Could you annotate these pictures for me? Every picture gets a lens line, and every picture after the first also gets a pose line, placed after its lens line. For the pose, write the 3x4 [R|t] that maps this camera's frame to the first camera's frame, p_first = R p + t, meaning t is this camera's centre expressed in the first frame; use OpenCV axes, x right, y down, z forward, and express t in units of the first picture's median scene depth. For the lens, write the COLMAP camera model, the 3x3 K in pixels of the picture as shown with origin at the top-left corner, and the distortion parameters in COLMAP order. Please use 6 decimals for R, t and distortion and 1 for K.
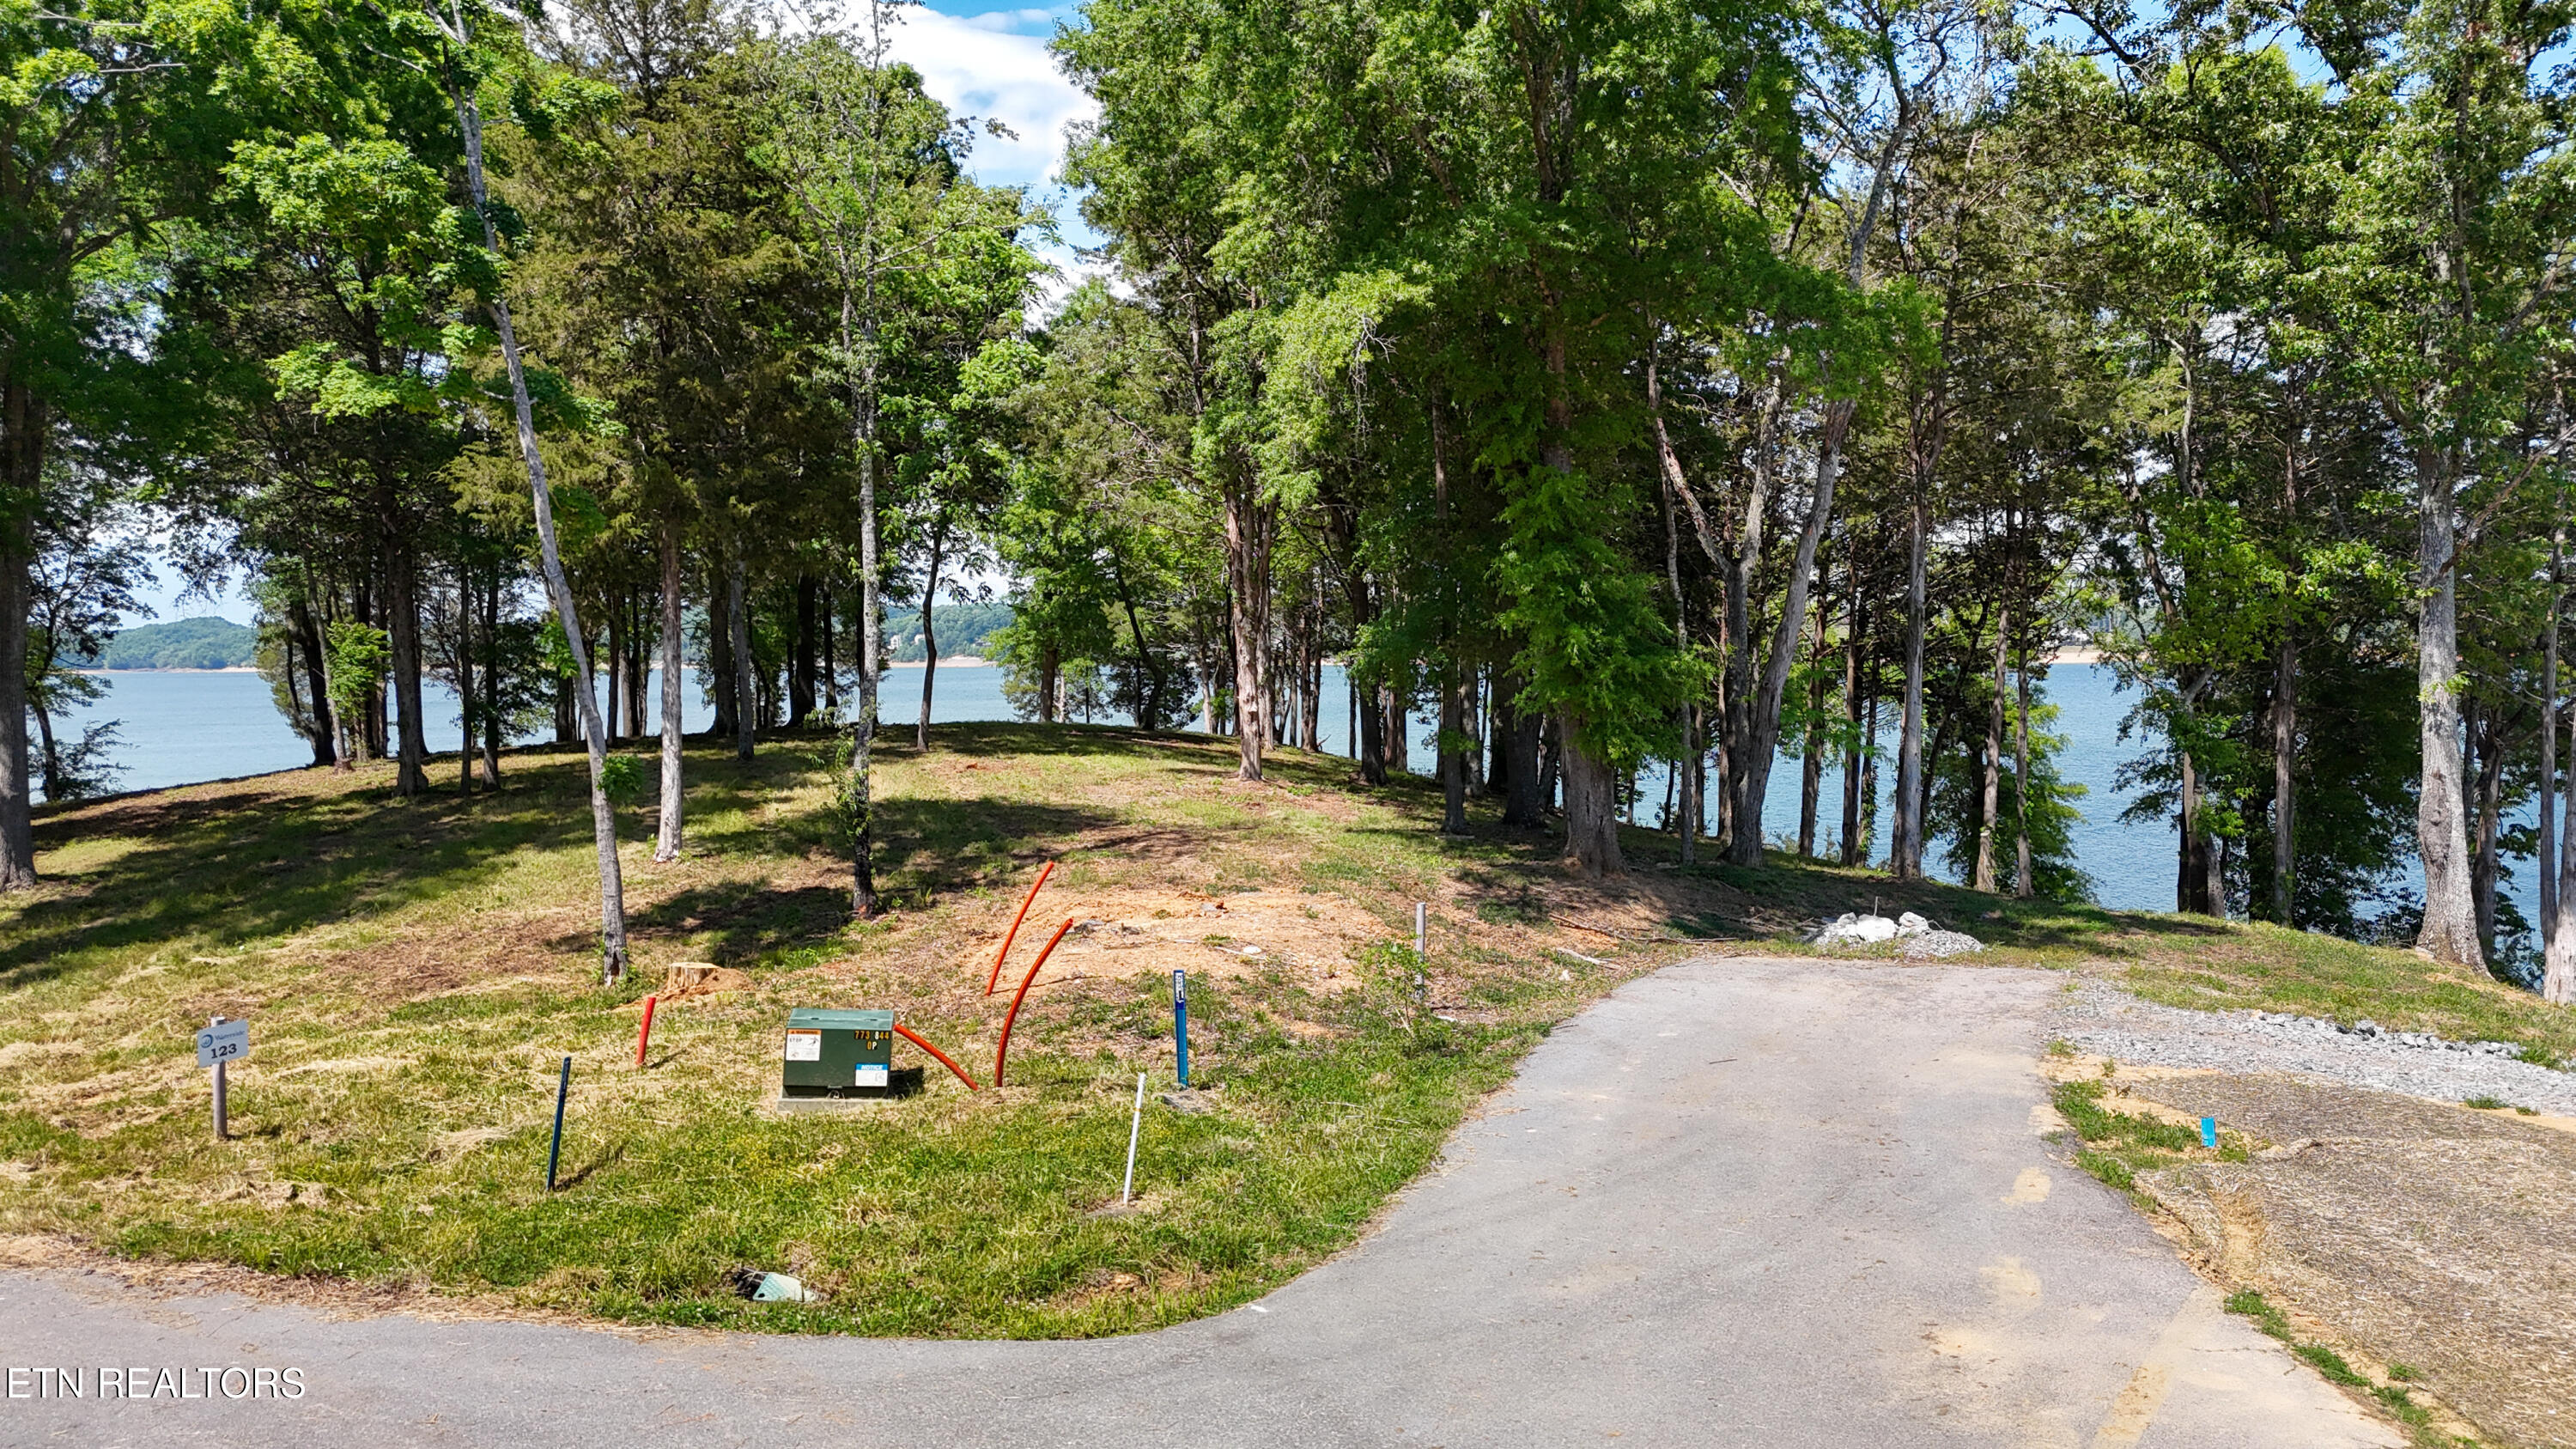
lens RADIAL K [[1890.8, 0, 1288.0], [0, 1890.8, 724.5], [0, 0, 1]] dist [0.098988, -0.101465]
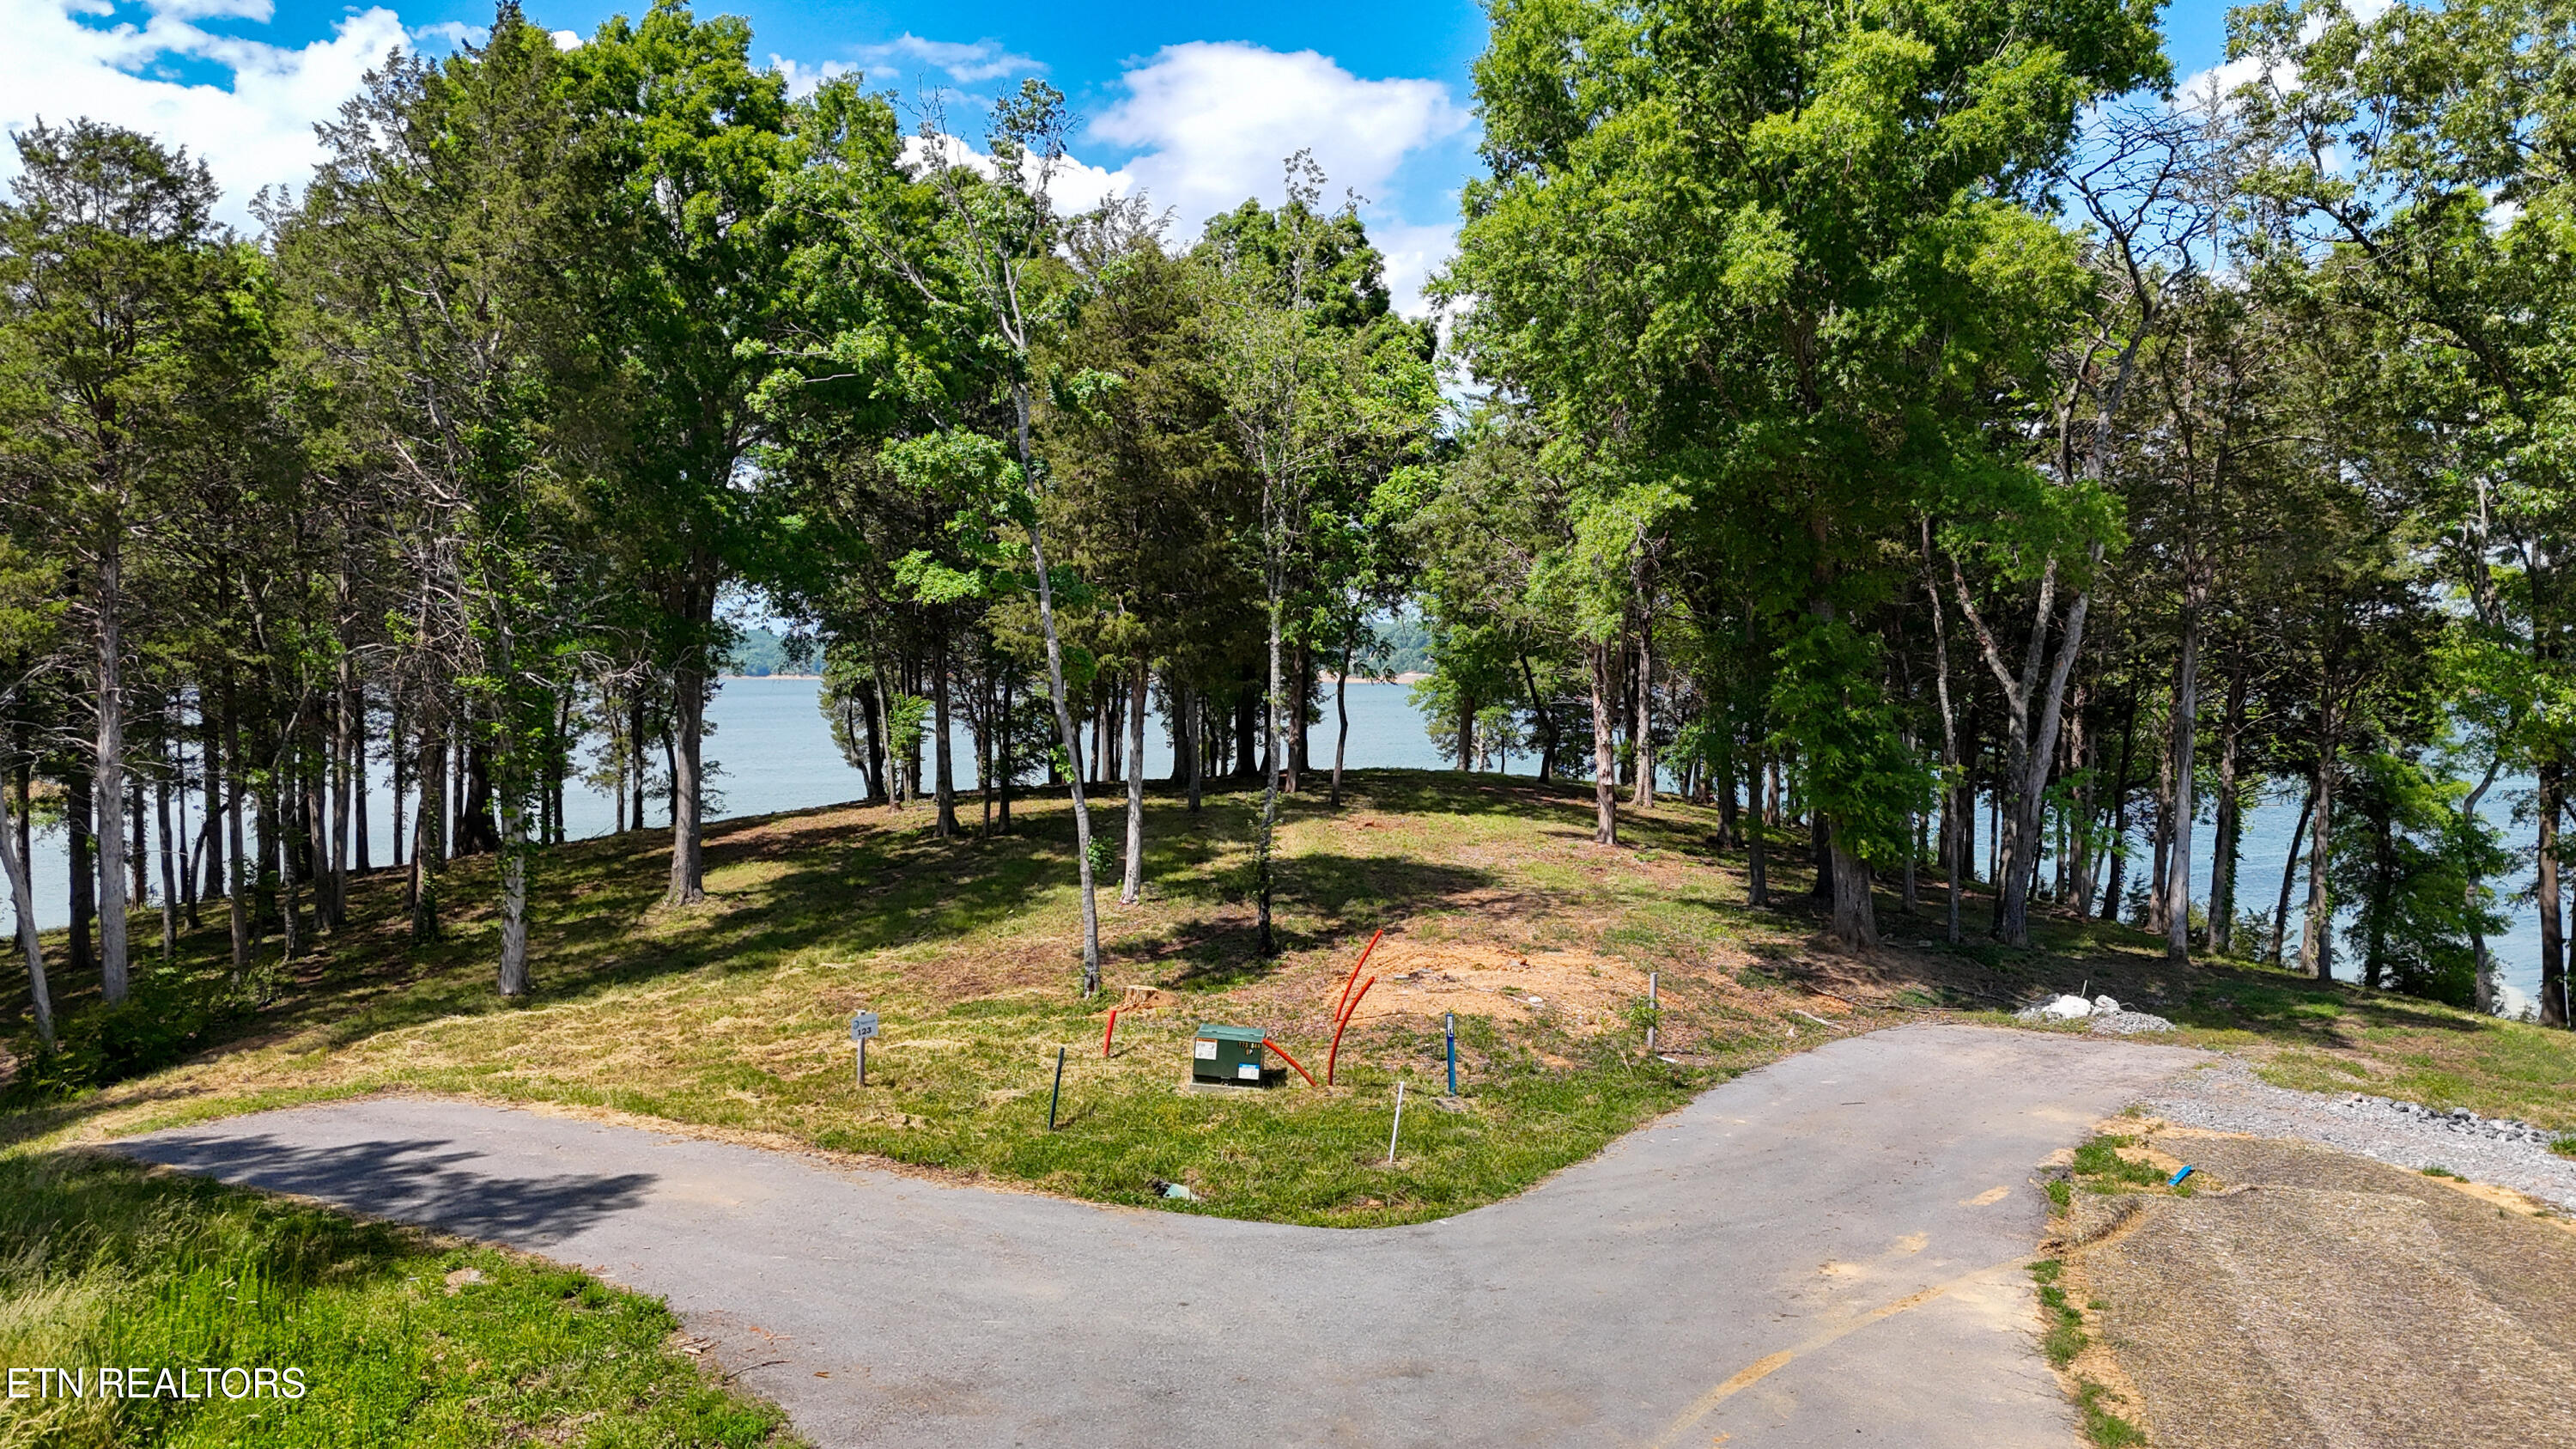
lens RADIAL K [[1888.7, 0, 1283.1], [0, 1888.7, 730.7], [0, 0, 1]] dist [0.102742, -0.092285]
pose [[0.971136, 0.018241, -0.237826, 0.146871], [-0.019675, 0.999800, -0.003659, -0.074776], [0.237712, 0.008232, 0.971301, -0.416647]]
